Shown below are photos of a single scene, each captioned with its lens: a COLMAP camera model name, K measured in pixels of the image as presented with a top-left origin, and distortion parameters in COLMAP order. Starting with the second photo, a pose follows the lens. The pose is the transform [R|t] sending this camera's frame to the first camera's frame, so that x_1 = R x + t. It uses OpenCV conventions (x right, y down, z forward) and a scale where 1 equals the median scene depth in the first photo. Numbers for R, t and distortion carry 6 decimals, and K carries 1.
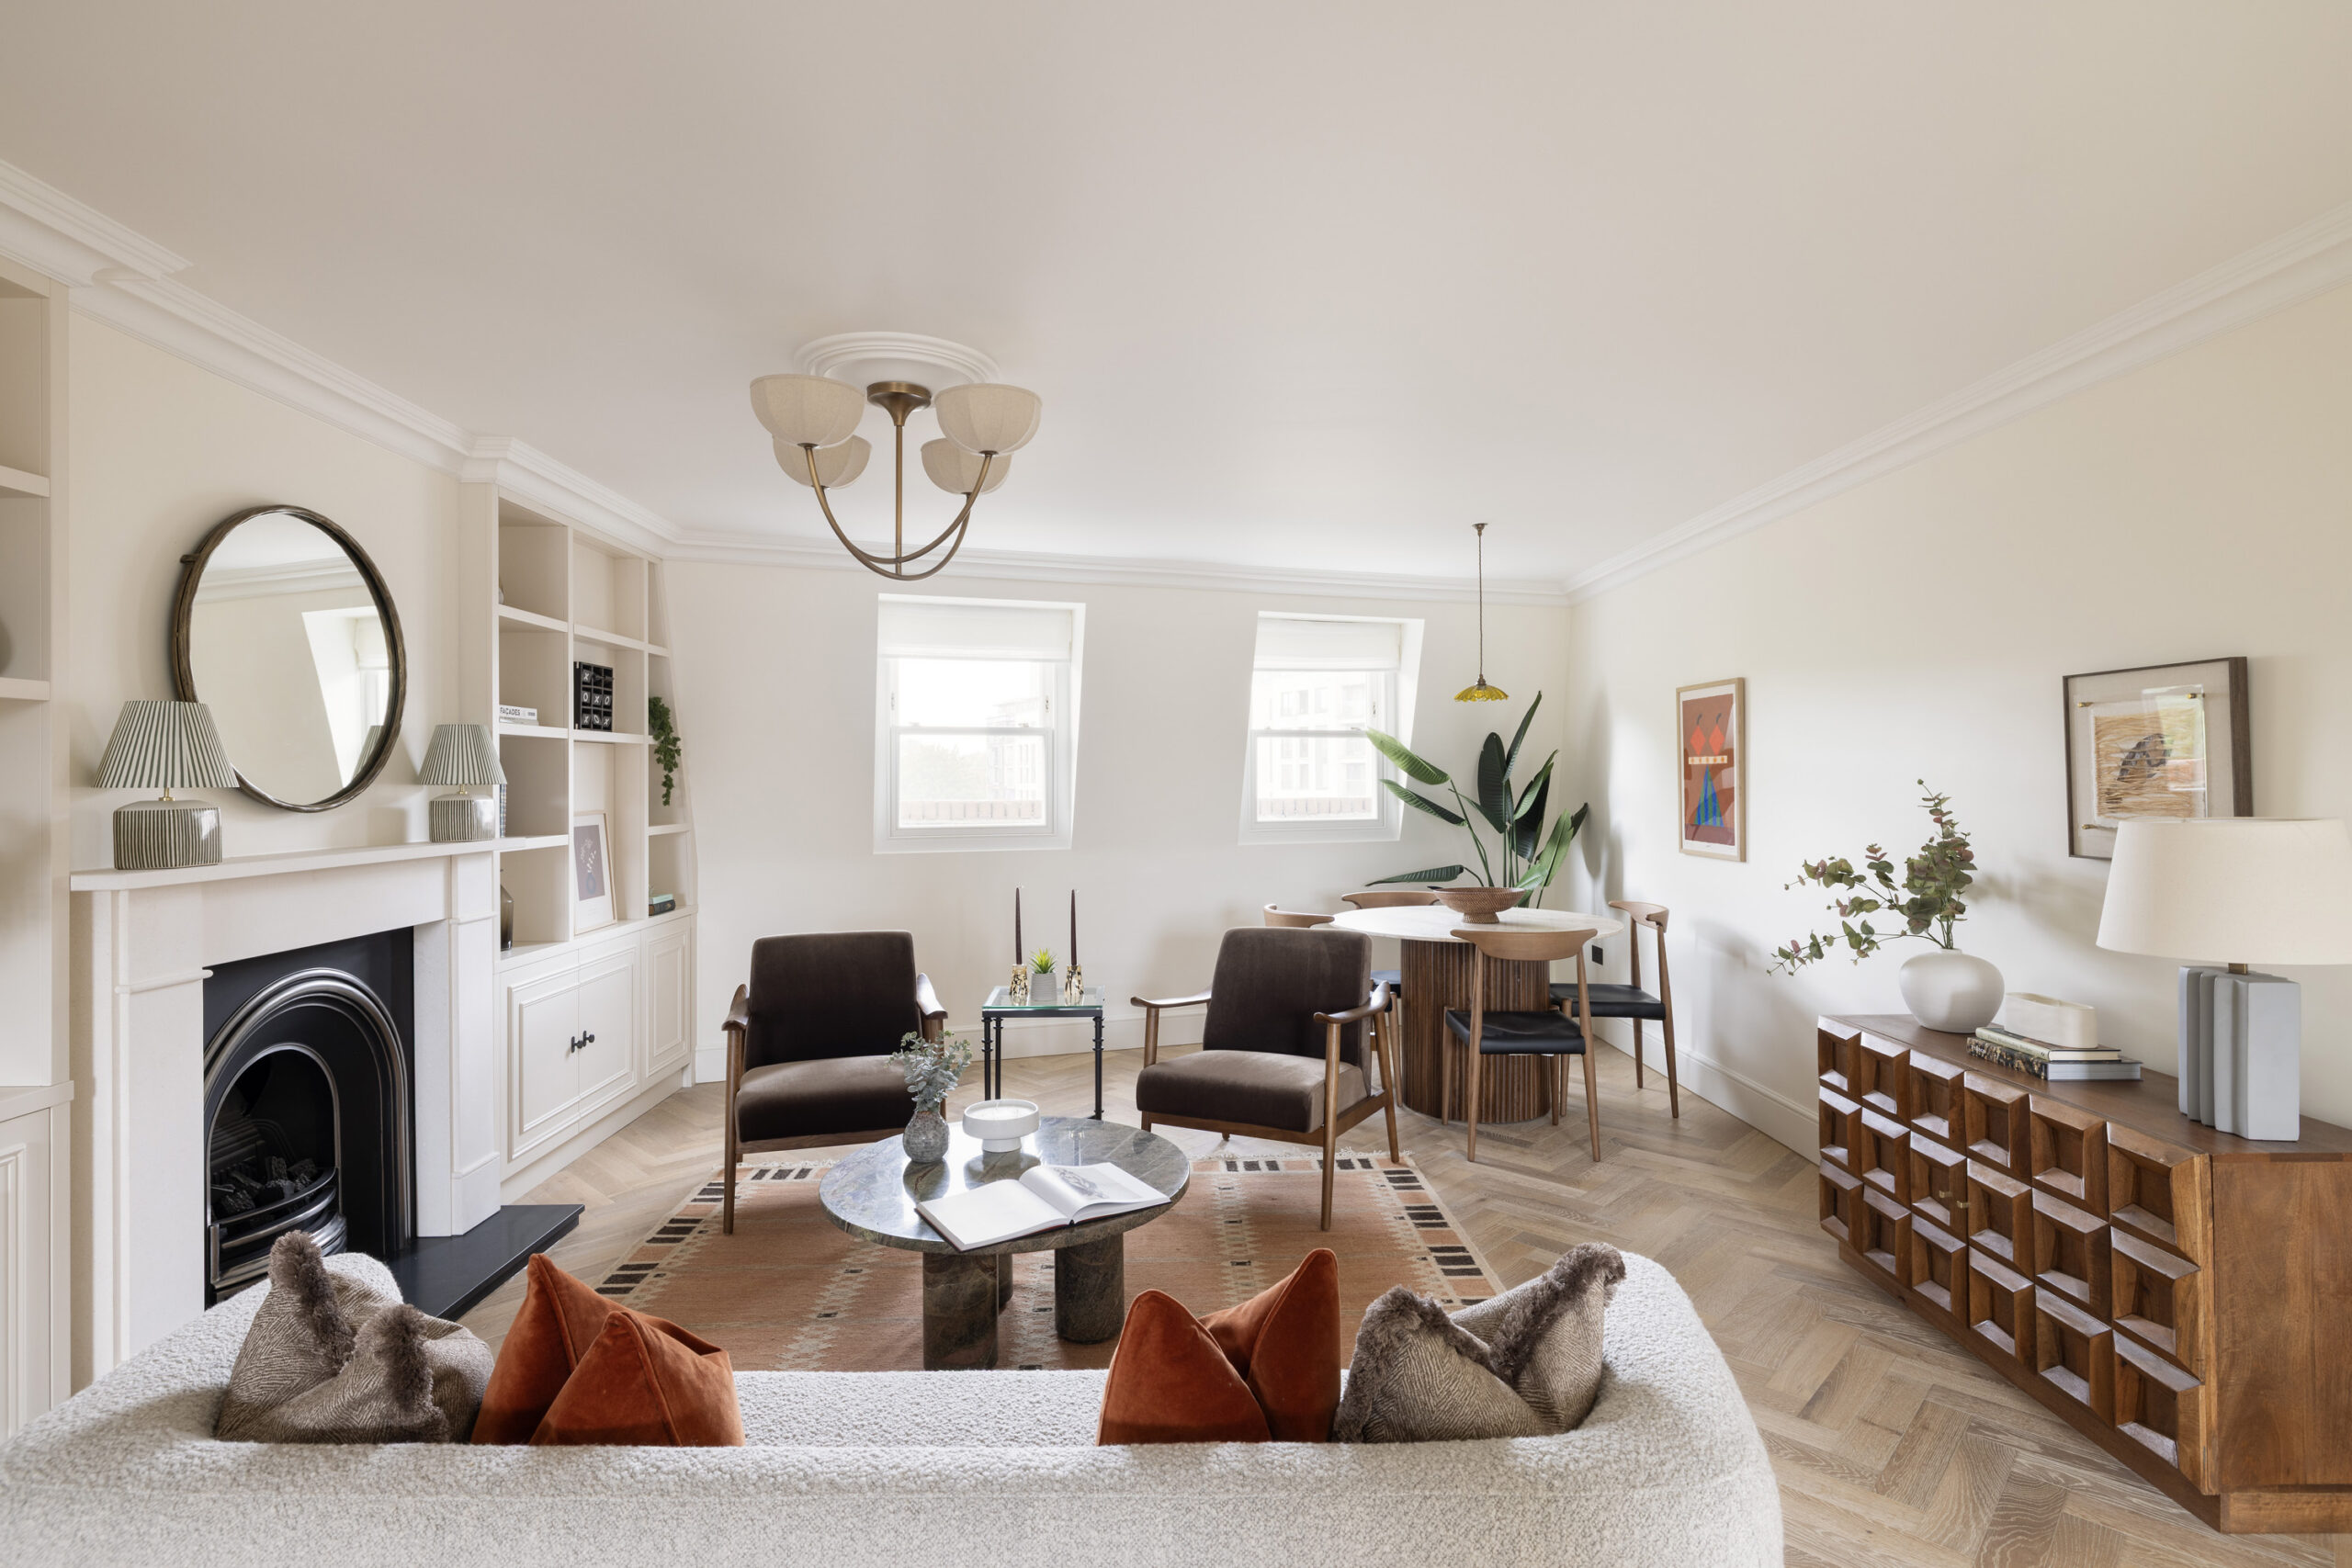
lens RADIAL K [[1148.1, 0, 1184.0], [0, 1148.1, 769.1], [0, 0, 1]] dist [0.003105, 0.000261]
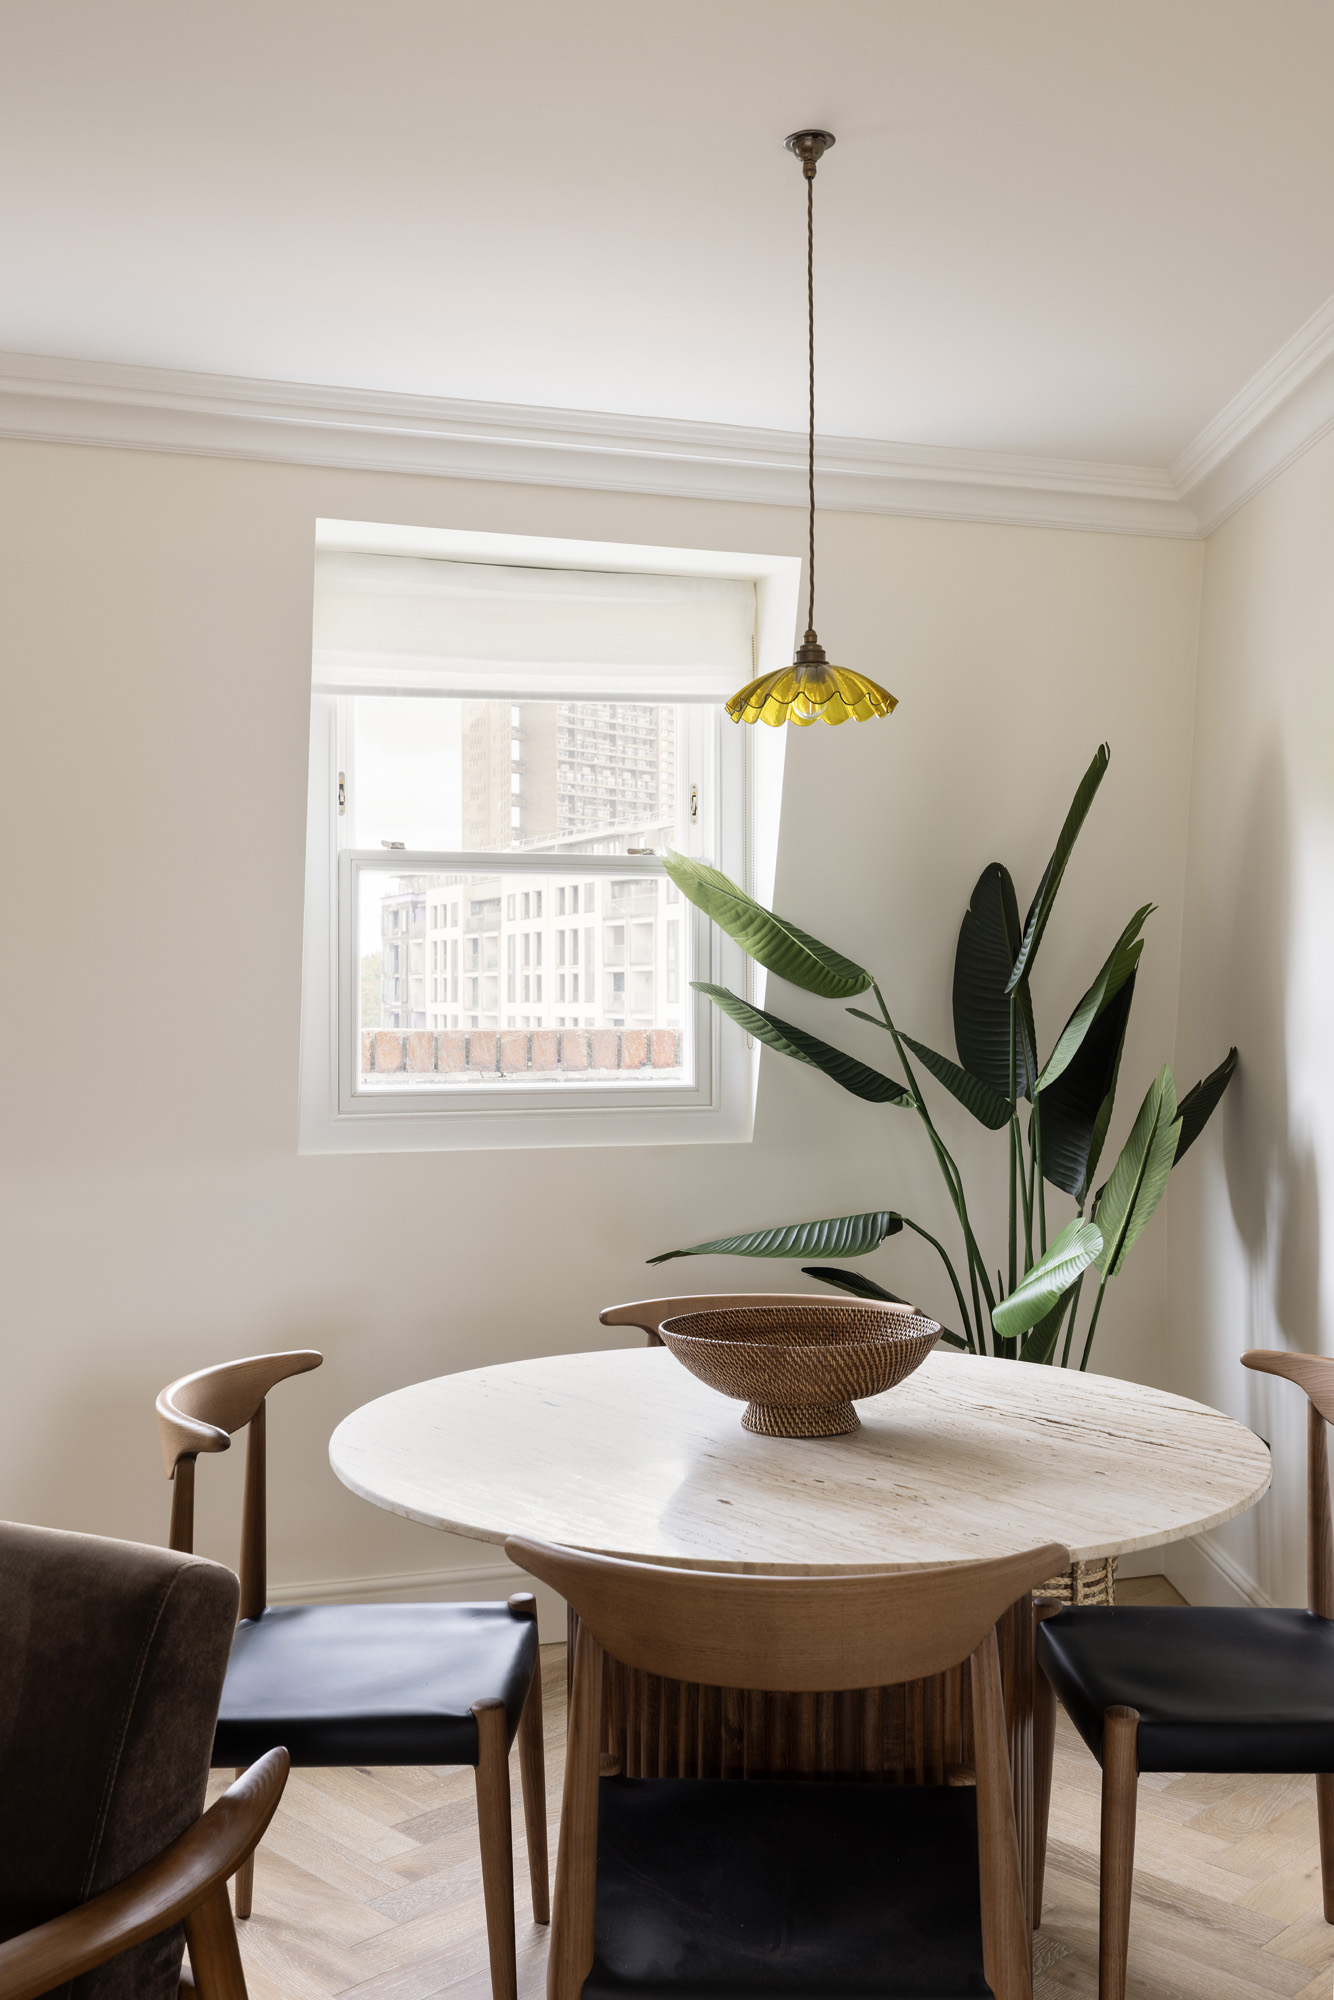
lens RADIAL K [[1695.8, 0, 663.2], [0, 1695.8, 1010.5], [0, 0, 1]] dist [0.010756, 0.004114]
pose [[0.998218, 0.005721, -0.059401, 0.195683], [-0.004897, 0.999890, 0.014007, 0.010092], [0.059474, -0.013691, 0.998136, 0.431245]]
